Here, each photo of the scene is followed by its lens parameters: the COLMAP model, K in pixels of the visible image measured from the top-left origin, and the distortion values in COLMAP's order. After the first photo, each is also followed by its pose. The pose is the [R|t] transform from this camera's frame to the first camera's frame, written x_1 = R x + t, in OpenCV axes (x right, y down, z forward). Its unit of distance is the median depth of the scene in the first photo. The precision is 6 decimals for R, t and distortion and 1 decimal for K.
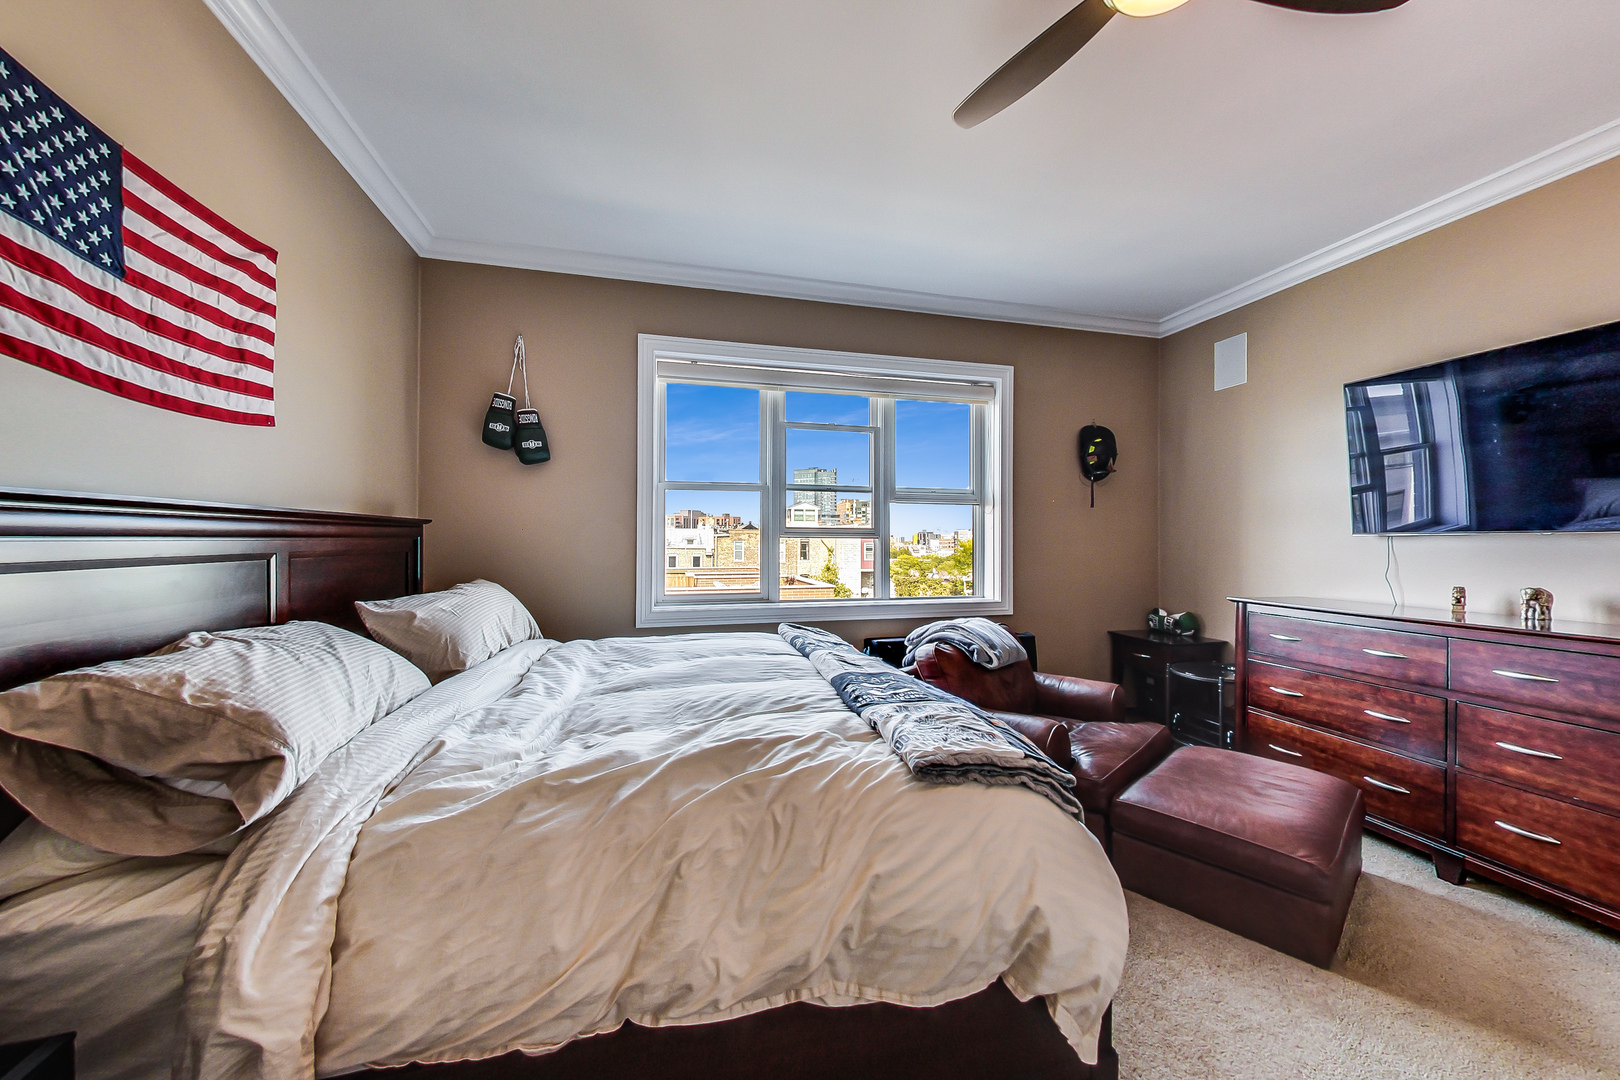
lens RADIAL K [[589.9, 0, 810.0], [0, 589.9, 540.0], [0, 0, 1]] dist [0.000282, -0.000024]
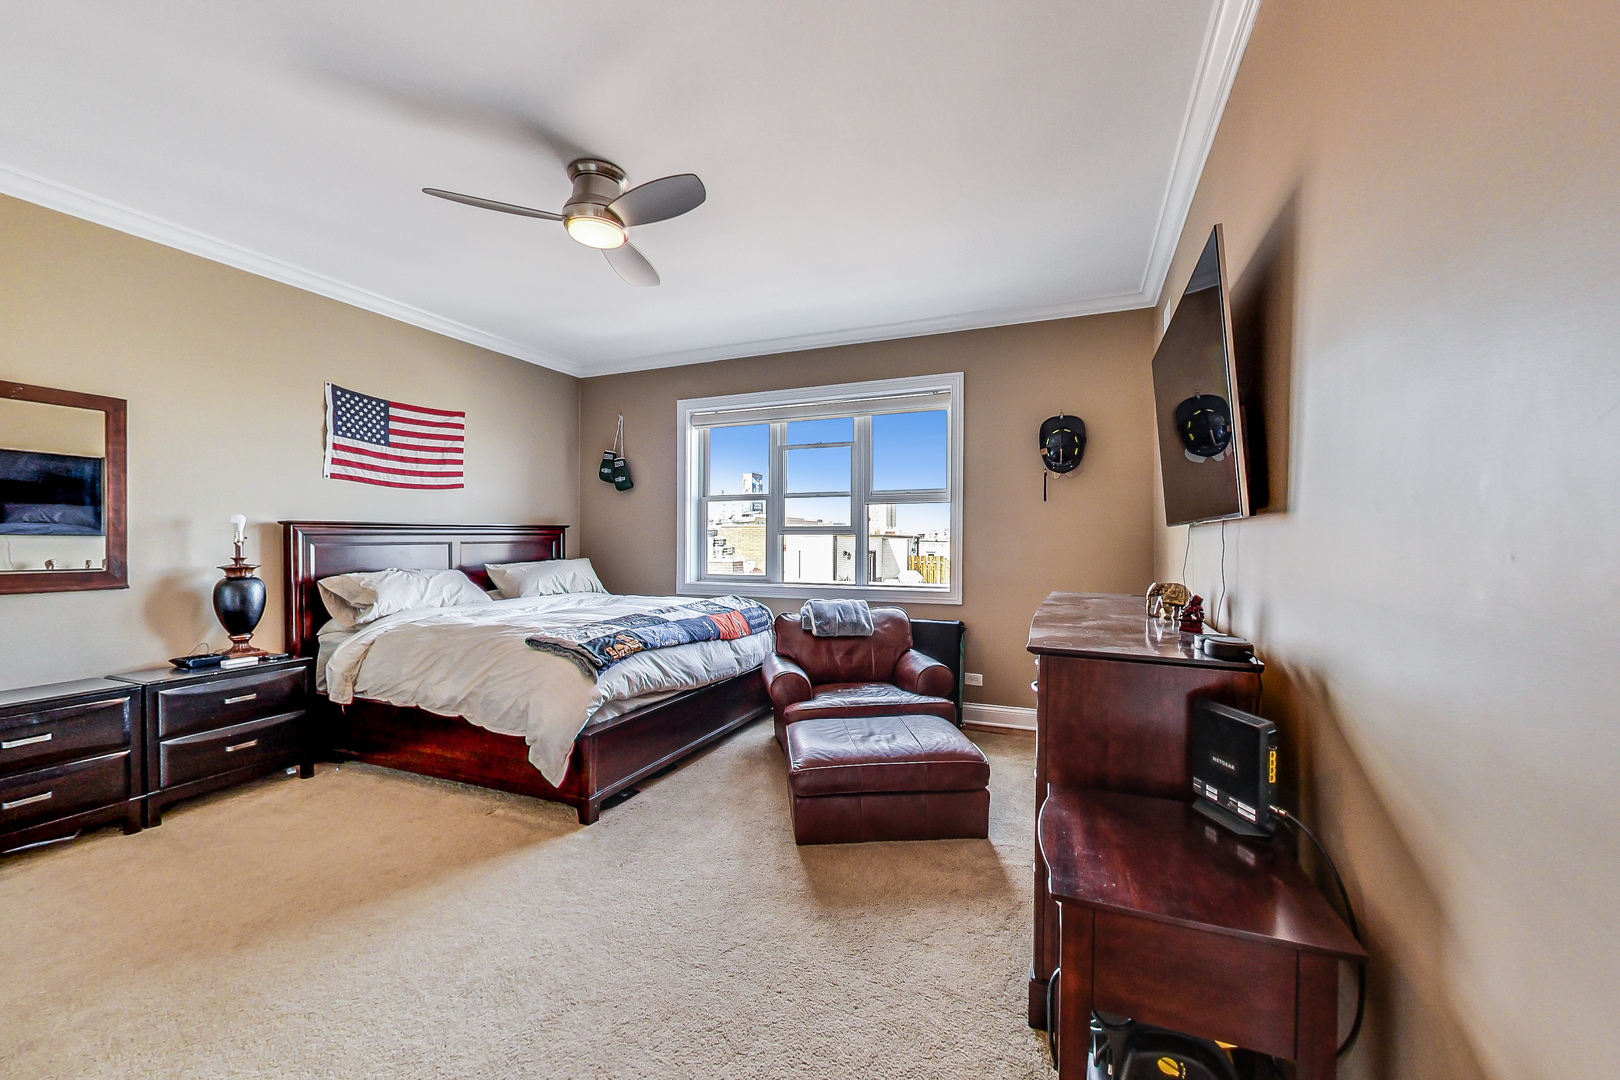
lens RADIAL K [[633.6, 0, 812.8], [0, 633.6, 538.4], [0, 0, 1]] dist [-0.001333, -0.000241]
pose [[0.794409, -0.002740, -0.607377, 1.878507], [0.003265, 0.999995, -0.000240, 0.012553], [0.607374, -0.001792, 0.794414, -0.162917]]
